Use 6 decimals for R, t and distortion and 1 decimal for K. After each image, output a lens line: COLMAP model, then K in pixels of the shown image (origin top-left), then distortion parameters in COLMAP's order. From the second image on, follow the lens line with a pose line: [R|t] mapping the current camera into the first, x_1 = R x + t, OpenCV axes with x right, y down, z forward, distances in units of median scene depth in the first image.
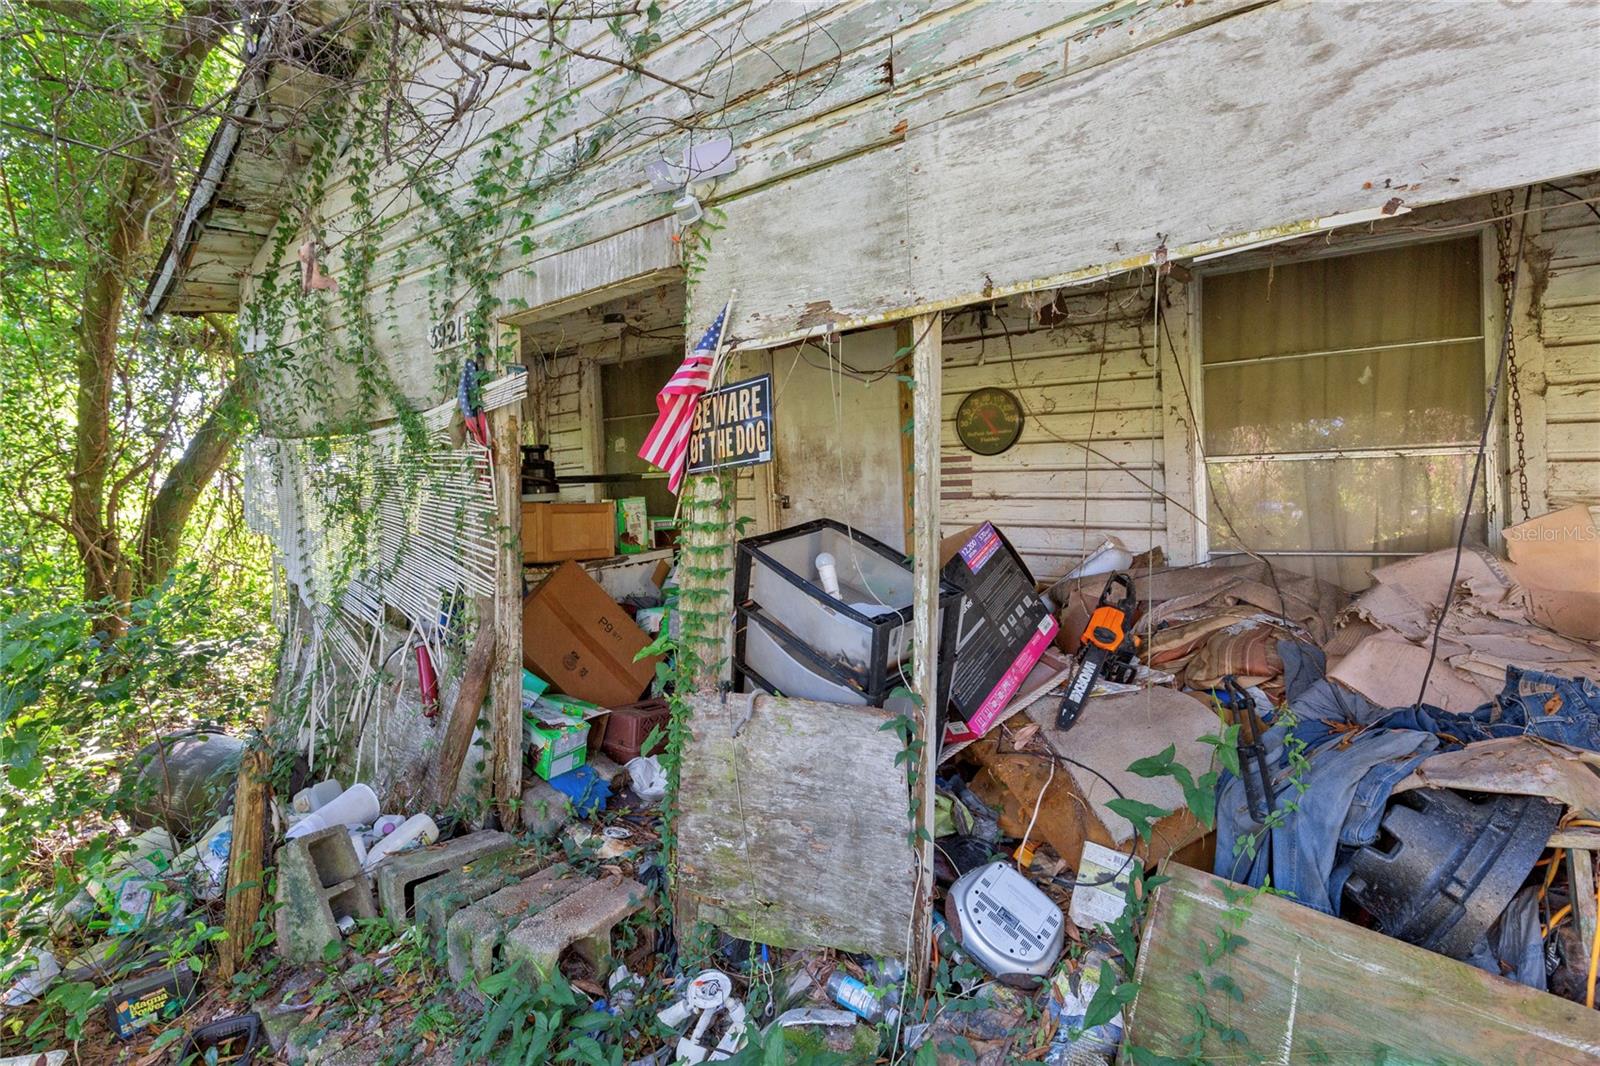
lens RADIAL K [[717.6, 0, 790.9], [0, 717.6, 528.5], [0, 0, 1]] dist [0.000202, 0.000493]
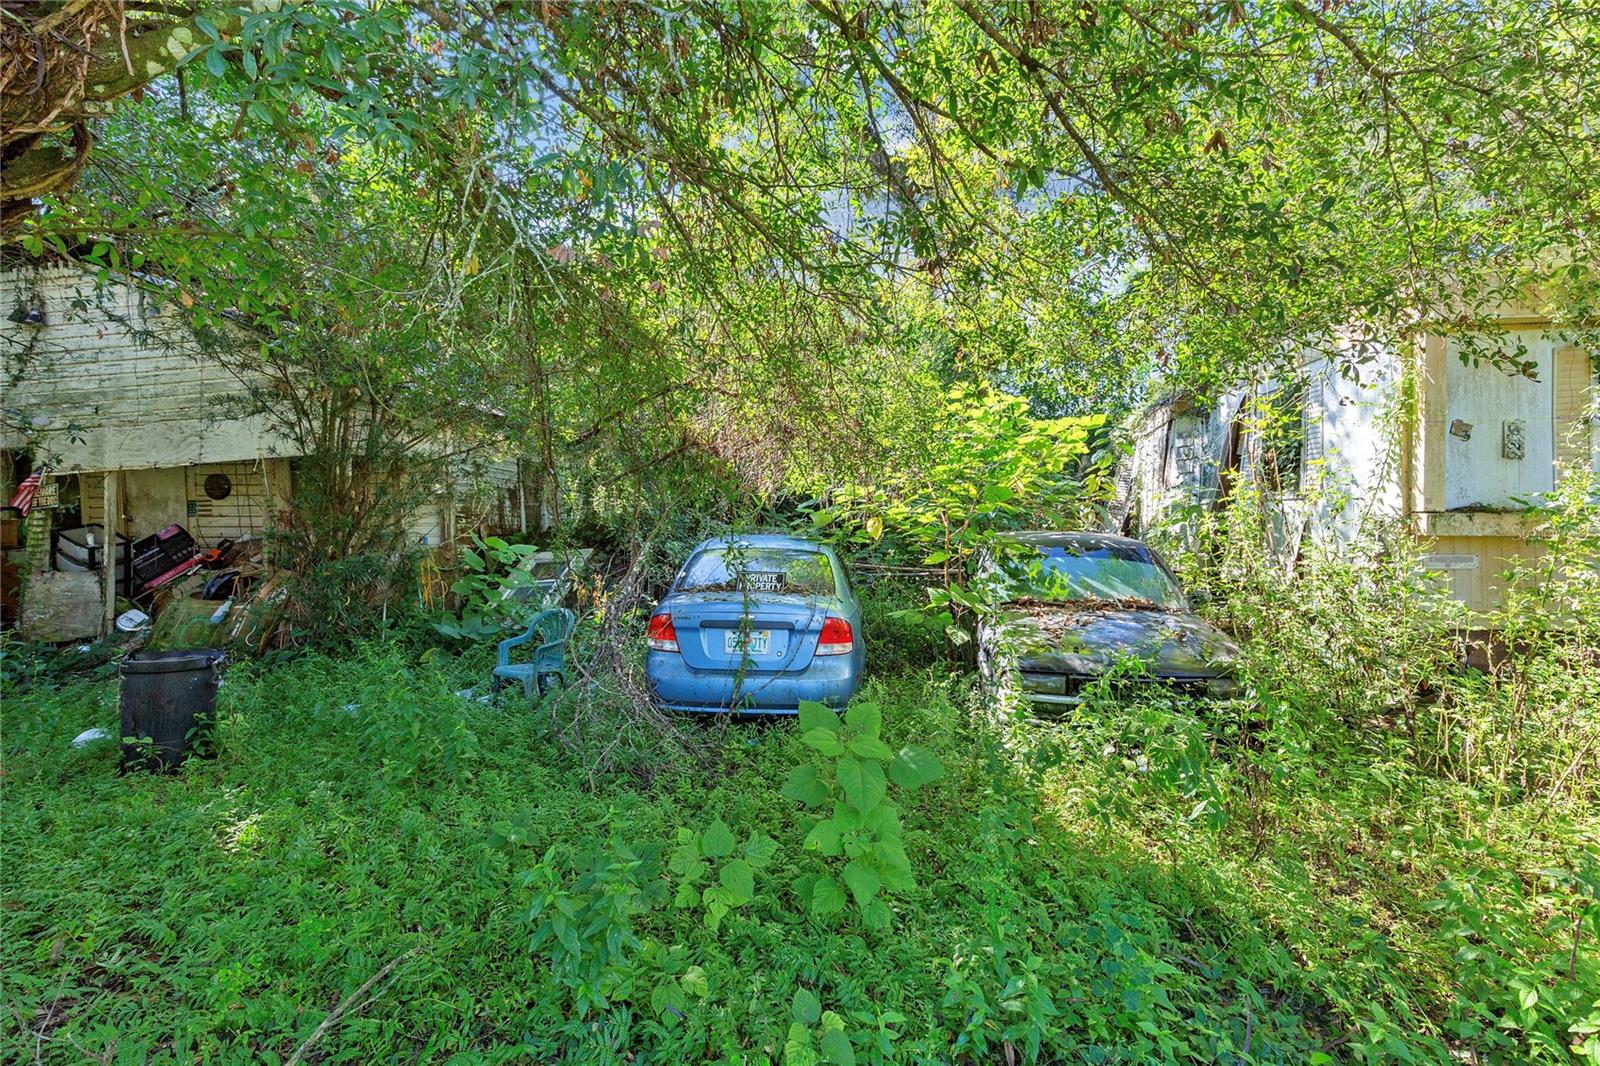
lens RADIAL K [[717.6, 0, 794.4], [0, 717.6, 508.1], [0, 0, 1]] dist [0.000202, 0.000493]
pose [[0.869106, 0.001209, 0.494625, 1.034579], [0.023758, 0.998741, -0.044186, 0.118406], [-0.494055, 0.050154, 0.867983, -2.935584]]
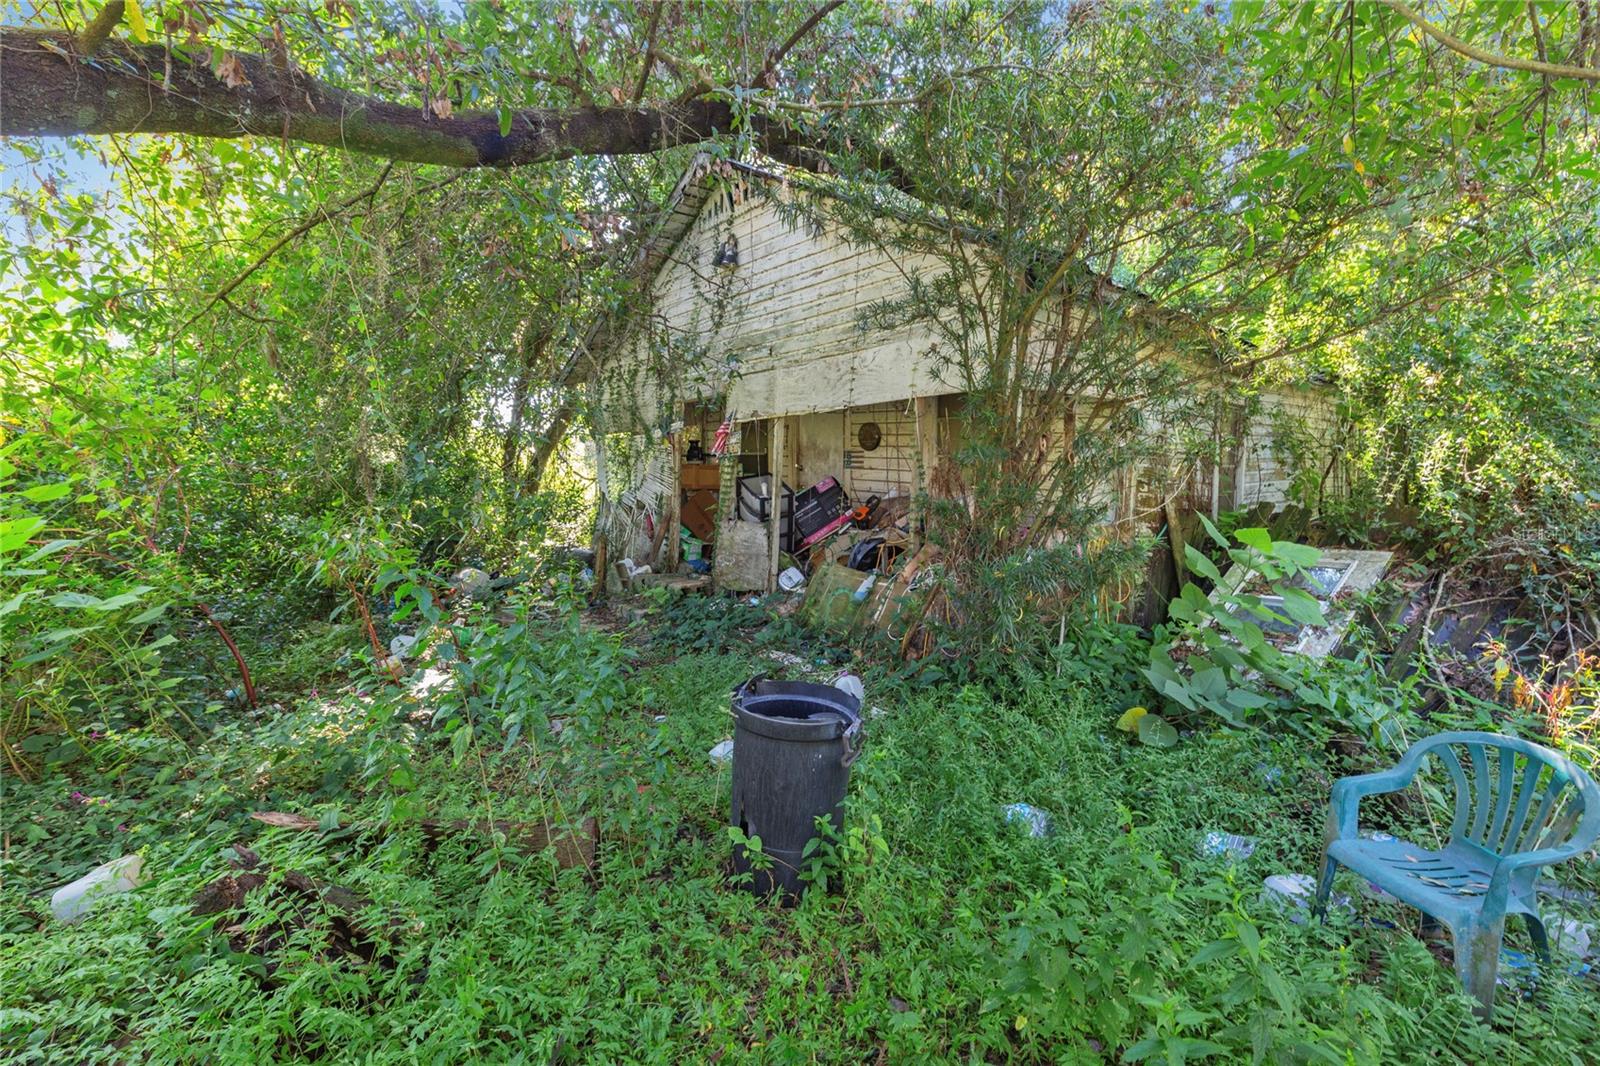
lens RADIAL K [[717.6, 0, 795.6], [0, 717.6, 532.7], [0, 0, 1]] dist [0.000202, 0.000493]
pose [[0.964910, 0.061139, -0.255364, 0.853273], [-0.047652, 0.997139, 0.058678, 0.051592], [0.258221, -0.044450, 0.965063, -1.748745]]
